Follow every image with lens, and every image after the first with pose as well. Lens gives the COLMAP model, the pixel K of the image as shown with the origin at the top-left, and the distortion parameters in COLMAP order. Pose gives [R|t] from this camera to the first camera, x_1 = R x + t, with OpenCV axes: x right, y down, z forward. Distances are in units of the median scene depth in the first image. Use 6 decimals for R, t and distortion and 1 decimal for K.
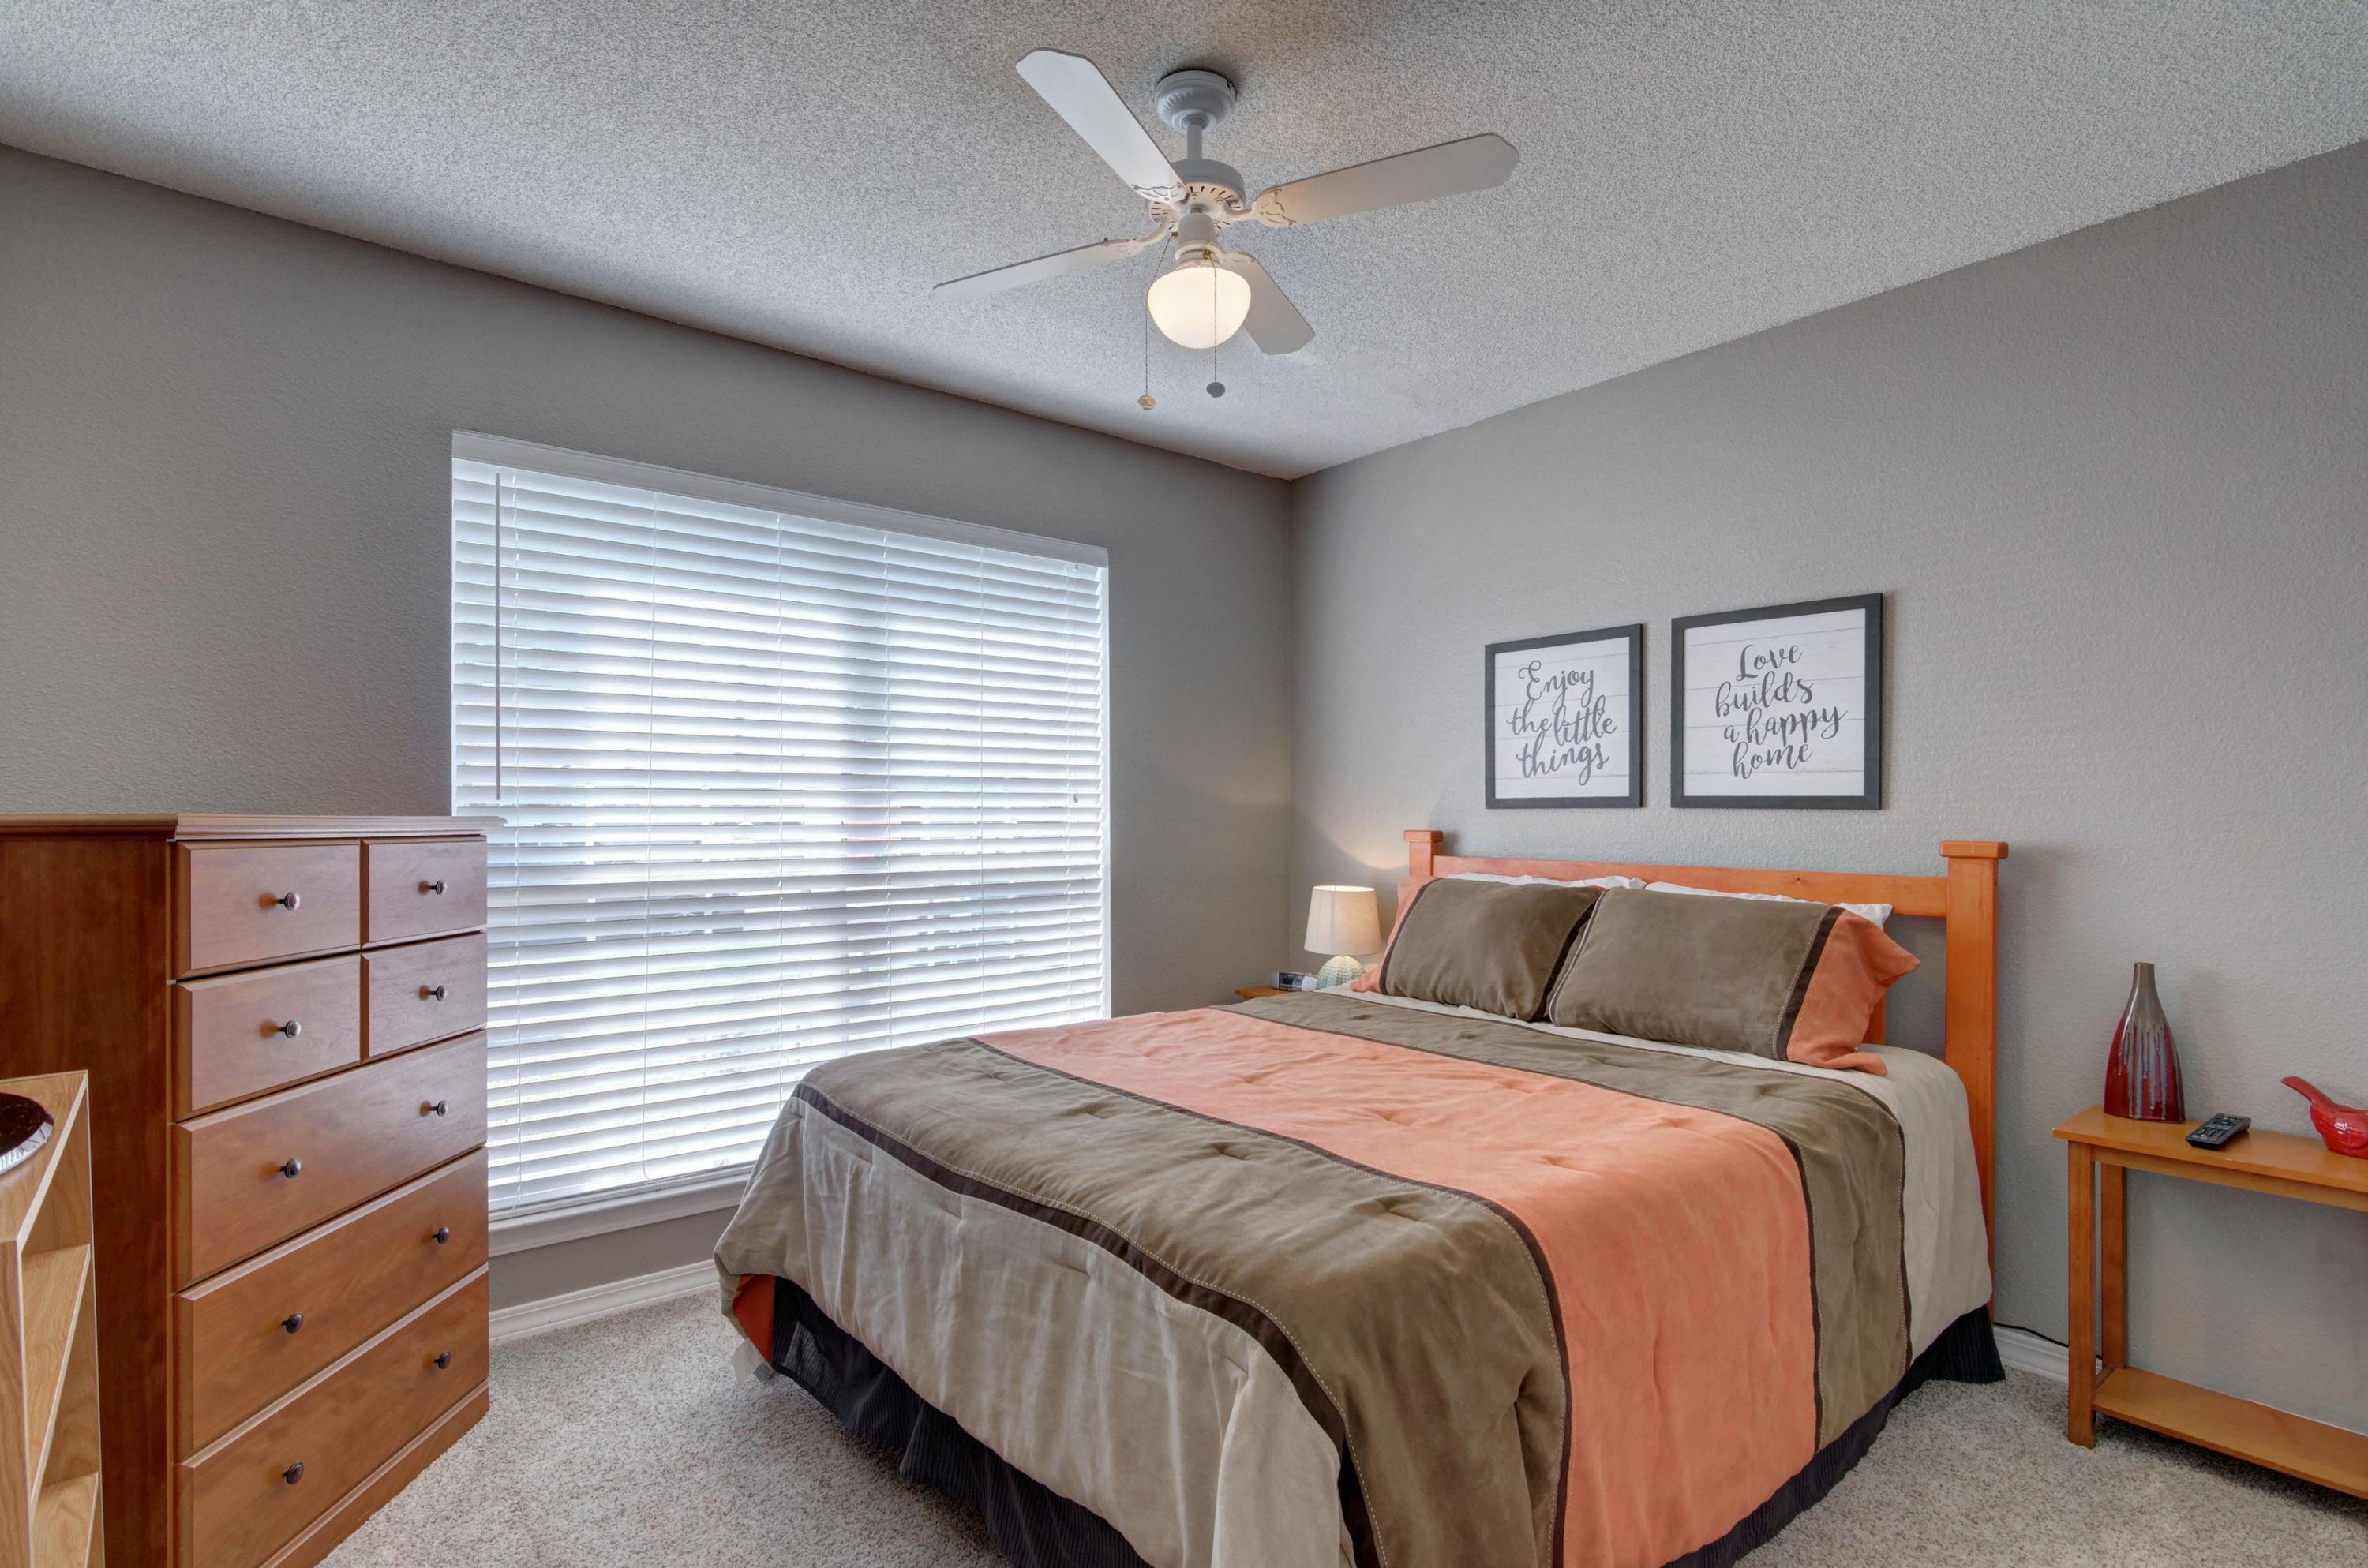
lens RADIAL K [[1145.0, 0, 1177.1], [0, 1145.0, 797.2], [0, 0, 1]] dist [0.006813, -0.002807]
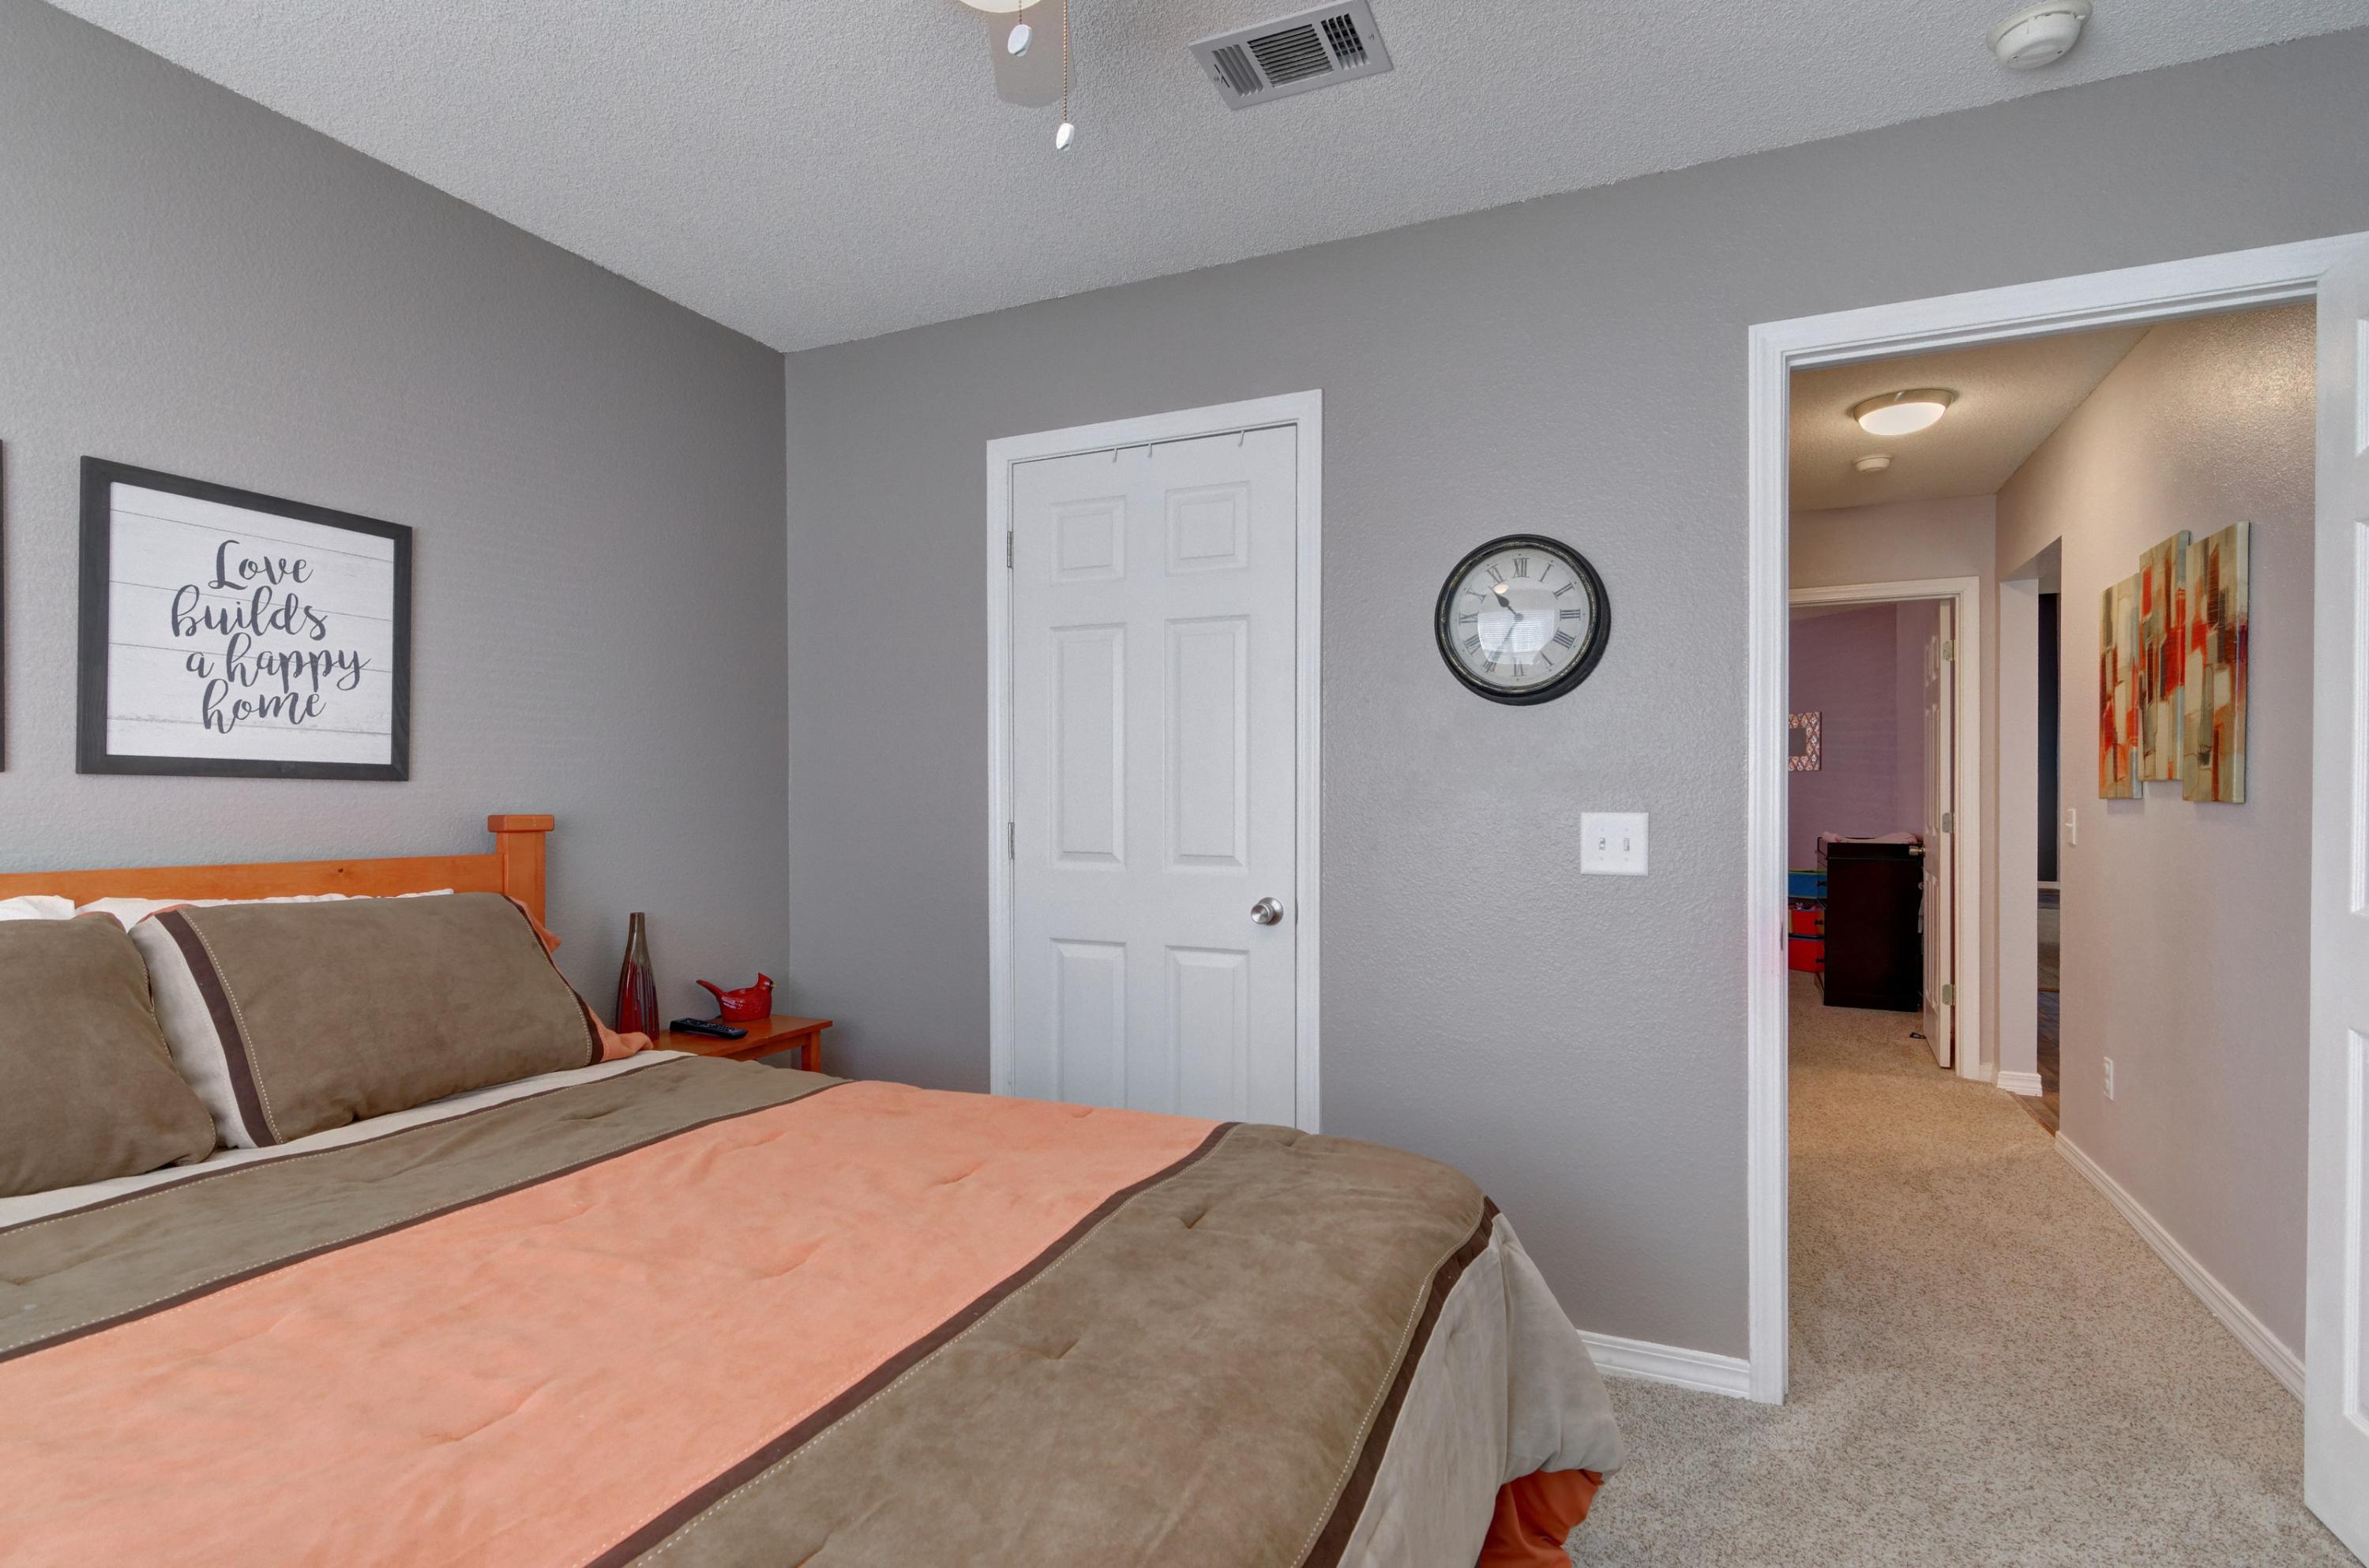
lens RADIAL K [[1145.5, 0, 1173.3], [0, 1145.5, 790.2], [0, 0, 1]] dist [0.006813, -0.002807]
pose [[-0.438783, 0.005242, 0.898578, -0.378773], [-0.011059, 0.999876, -0.011234, 0.019677], [-0.898525, -0.014867, -0.438671, 0.811912]]
